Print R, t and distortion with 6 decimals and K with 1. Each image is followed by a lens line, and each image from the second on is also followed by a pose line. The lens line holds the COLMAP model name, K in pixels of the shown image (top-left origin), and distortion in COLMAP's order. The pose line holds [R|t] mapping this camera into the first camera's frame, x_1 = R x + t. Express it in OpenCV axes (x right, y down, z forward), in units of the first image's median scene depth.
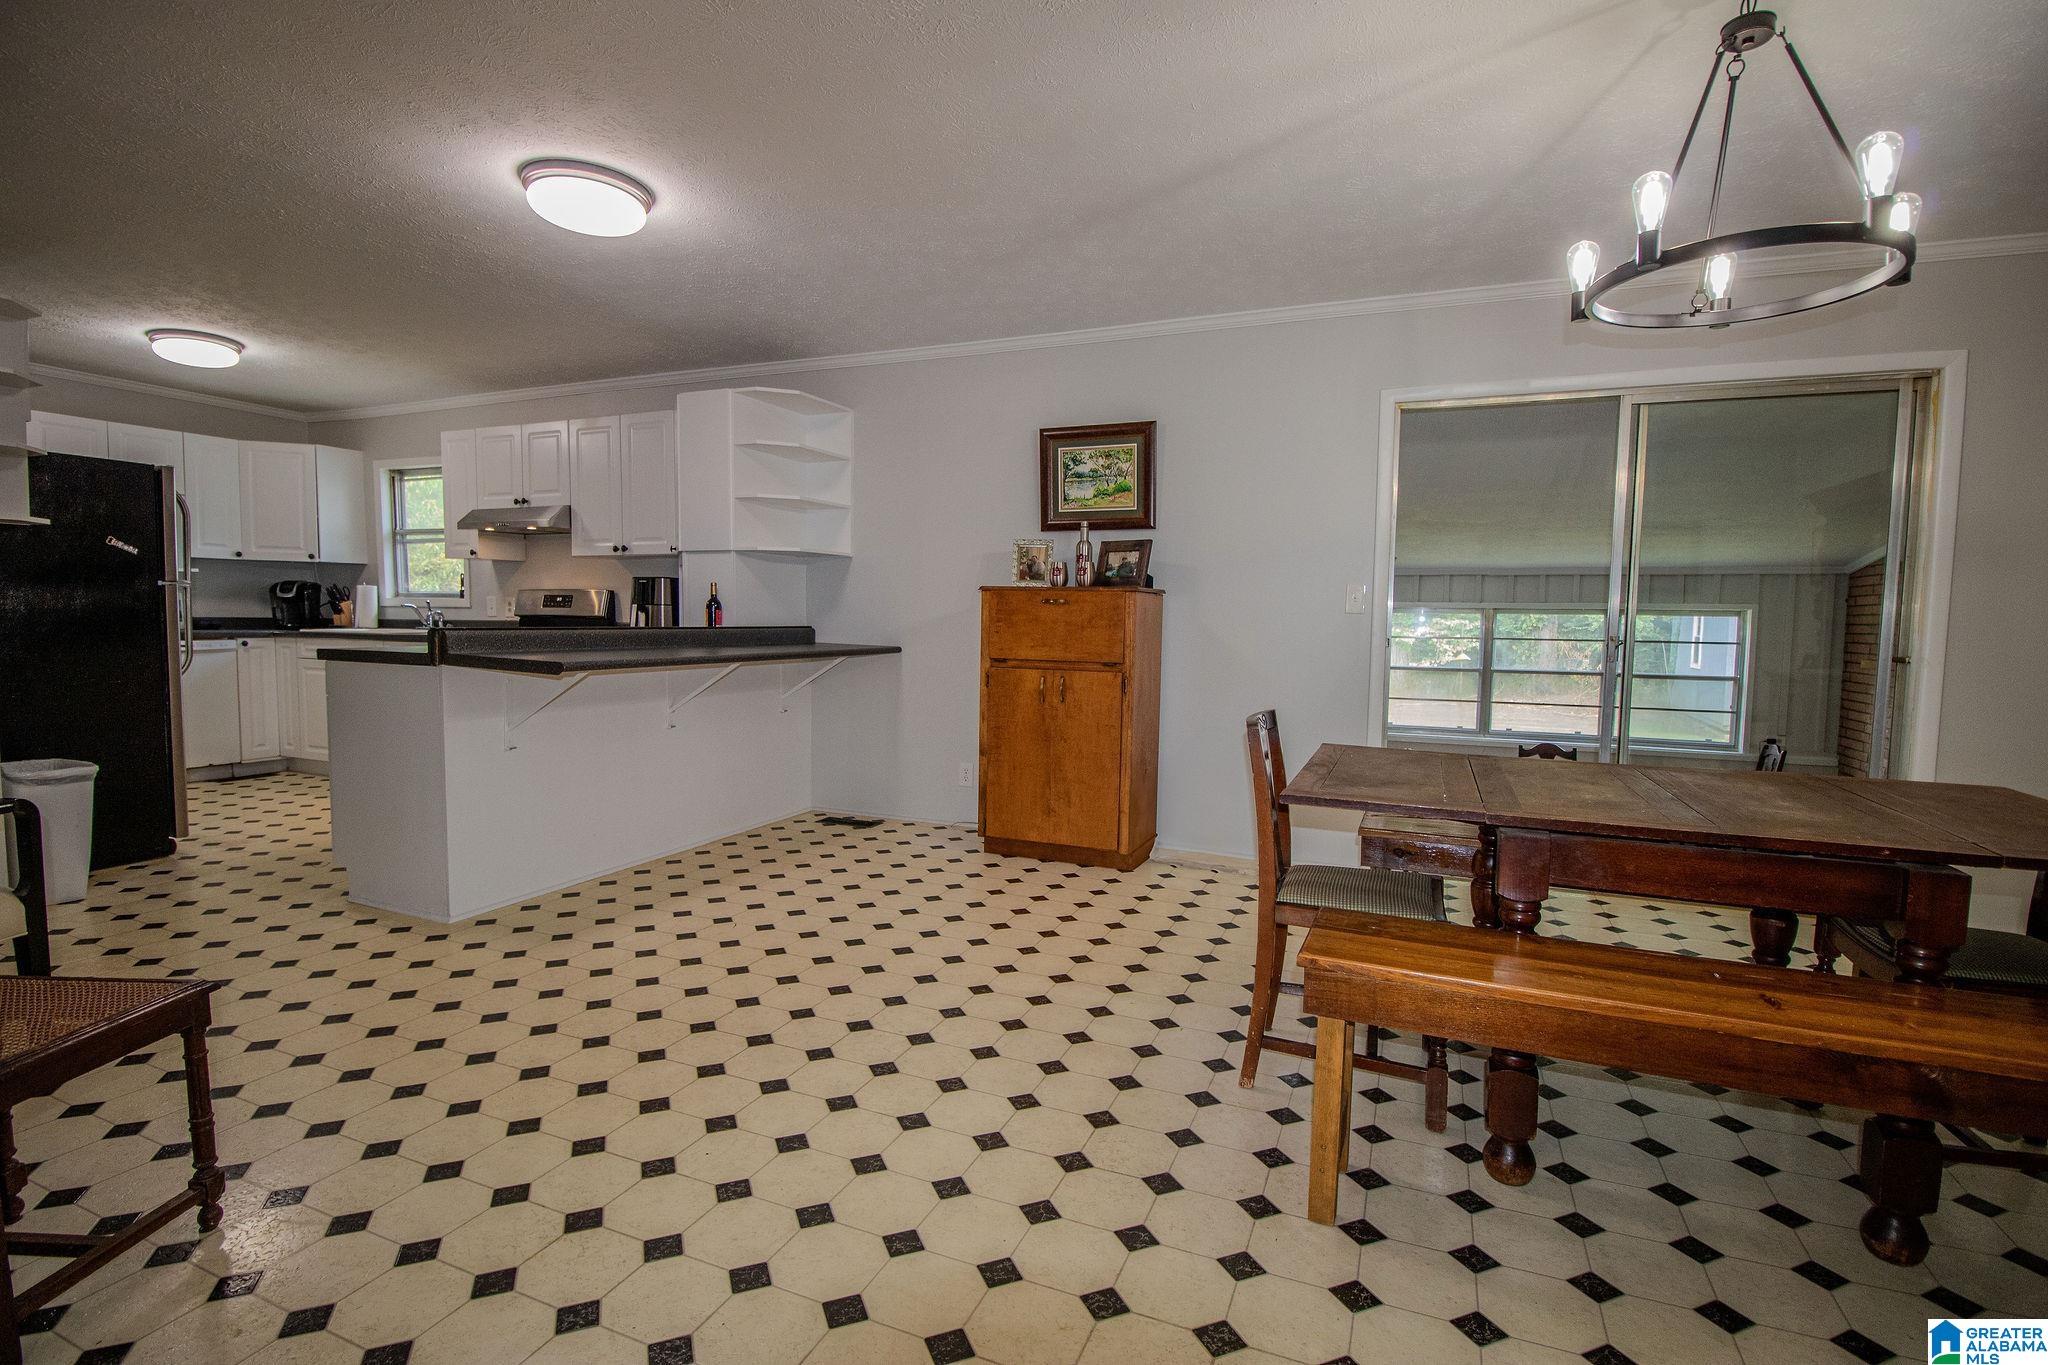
lens RADIAL K [[956.6, 0, 1027.7], [0, 956.6, 680.4], [0, 0, 1]] dist [-0.001824, -0.010015]
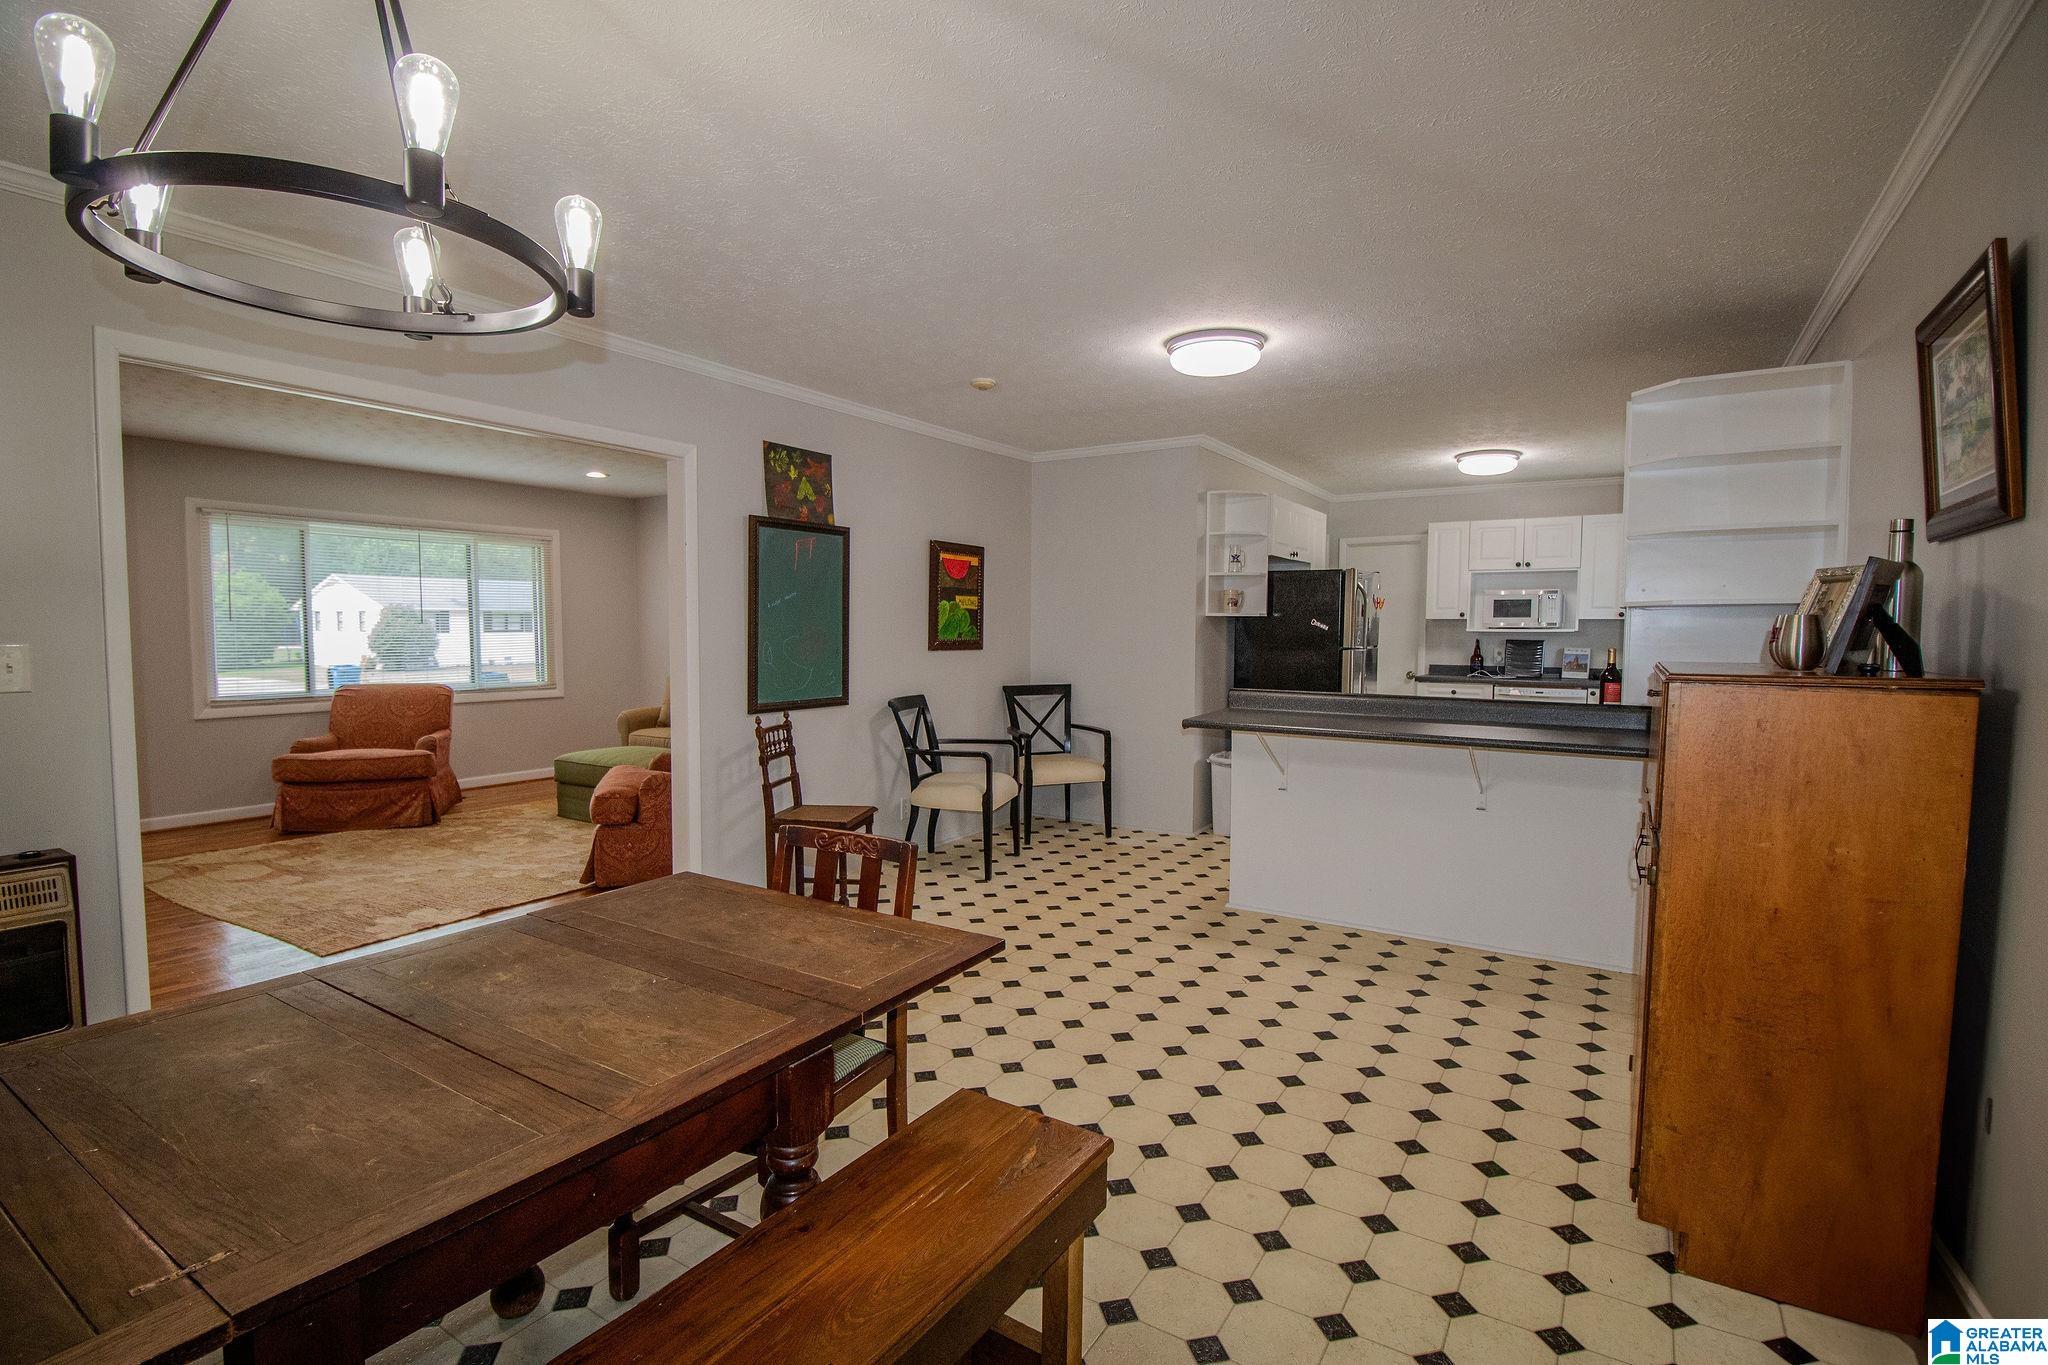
lens RADIAL K [[956.6, 0, 1016.7], [0, 956.6, 685.9], [0, 0, 1]] dist [-0.001824, -0.010015]
pose [[-0.174601, 0.044647, -0.983627, 0.555334], [-0.073356, 0.995605, 0.058212, -0.082793], [0.981903, 0.082319, -0.170559, 0.668308]]
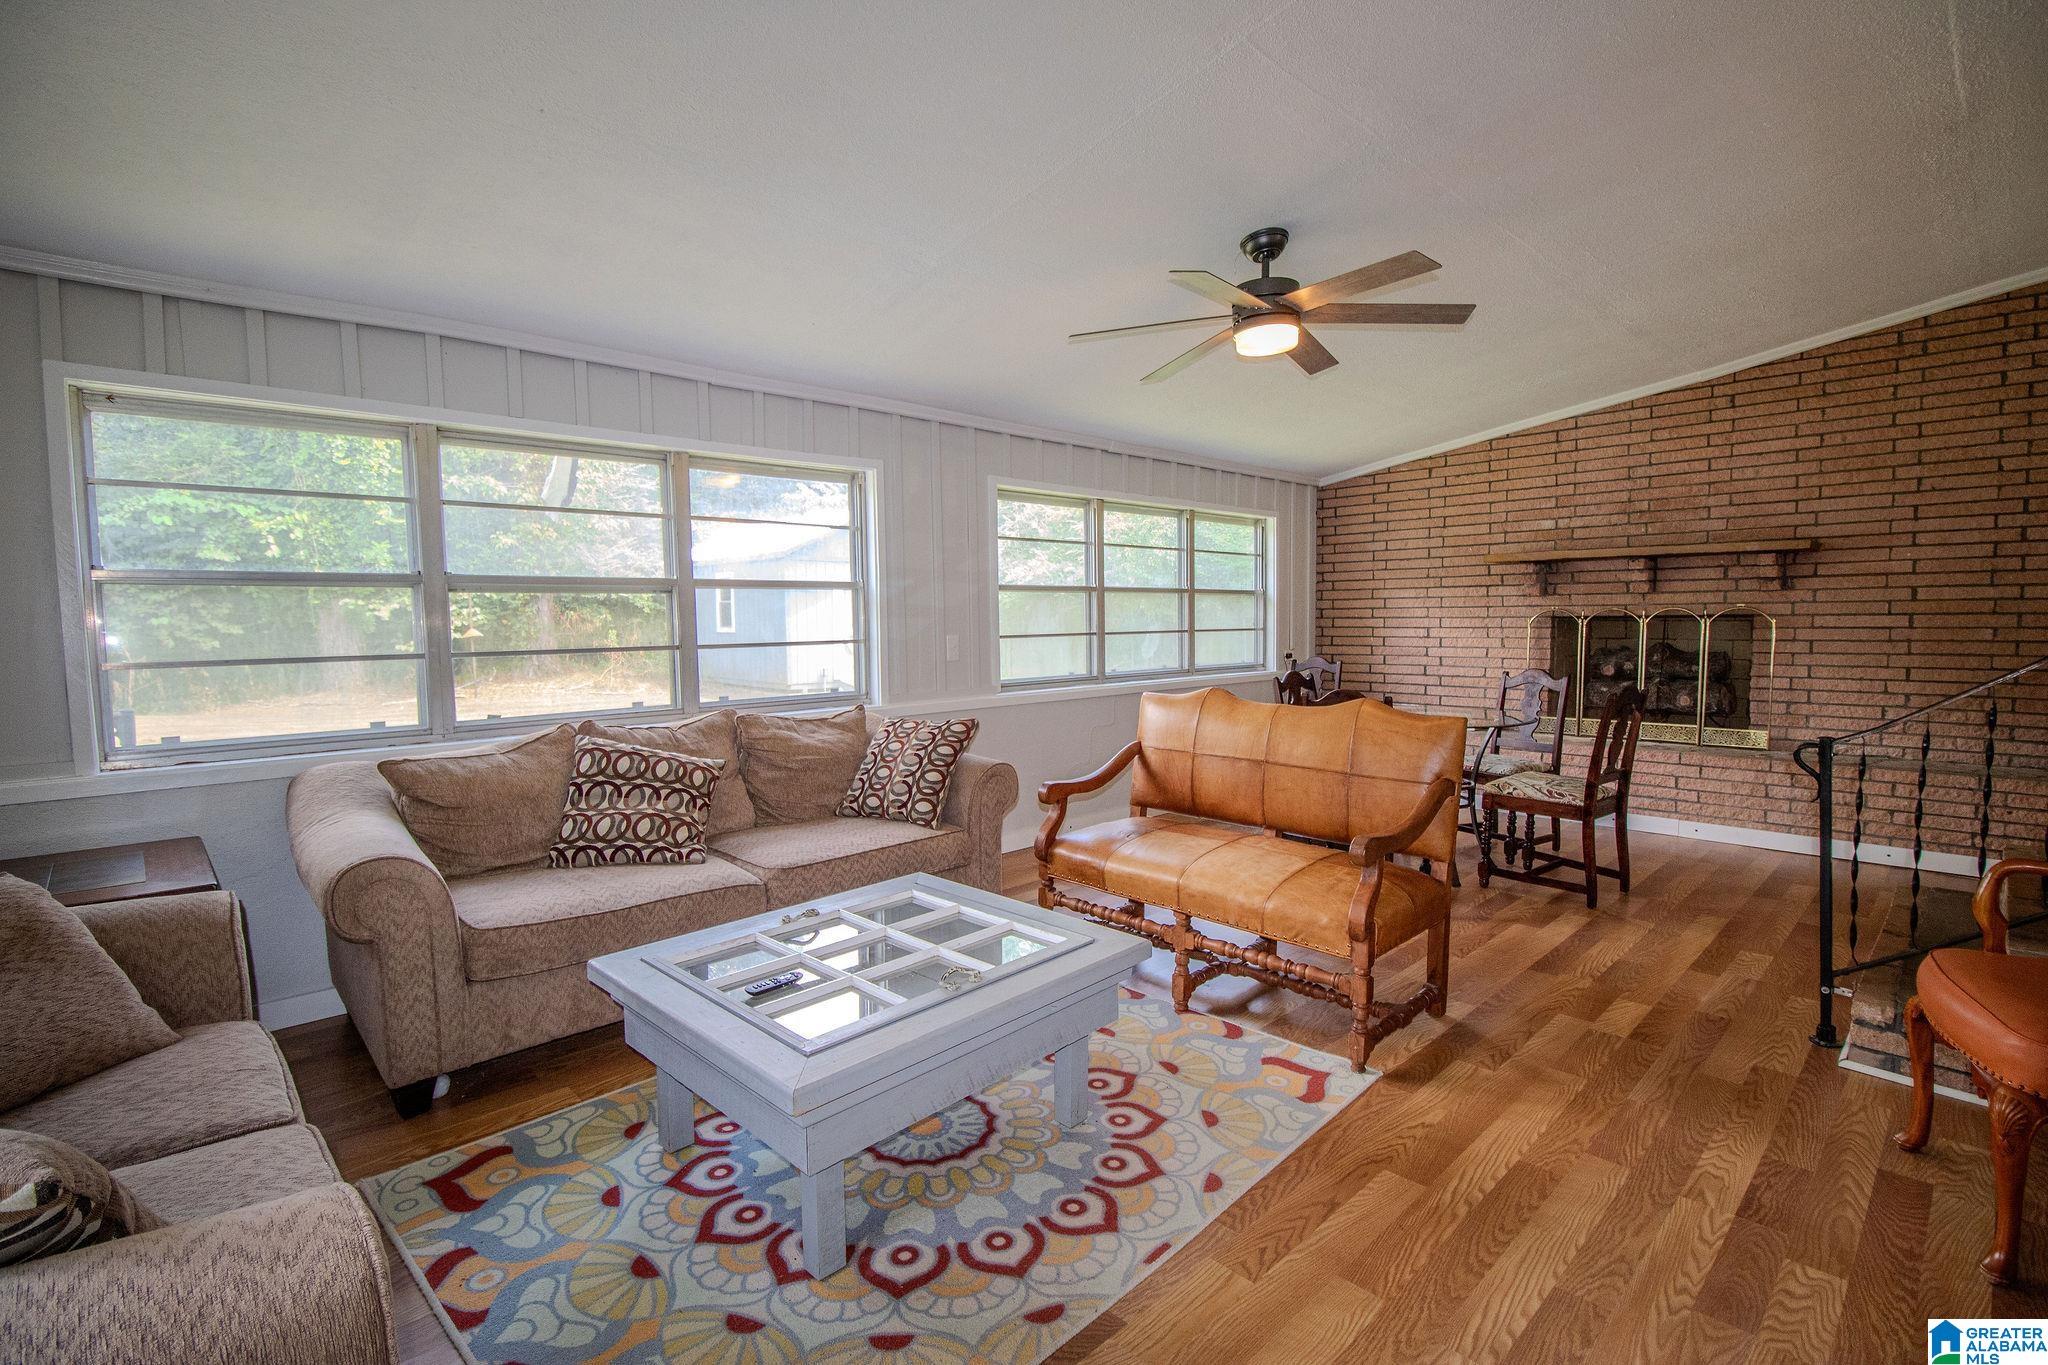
lens RADIAL K [[956.6, 0, 1027.8], [0, 956.6, 688.7], [0, 0, 1]] dist [-0.001824, -0.010015]
pose [[0.401881, -0.094217, 0.910832, -0.348991], [0.080044, 0.994500, 0.067554, 0.016034], [-0.912187, 0.045758, 0.407212, 1.386917]]
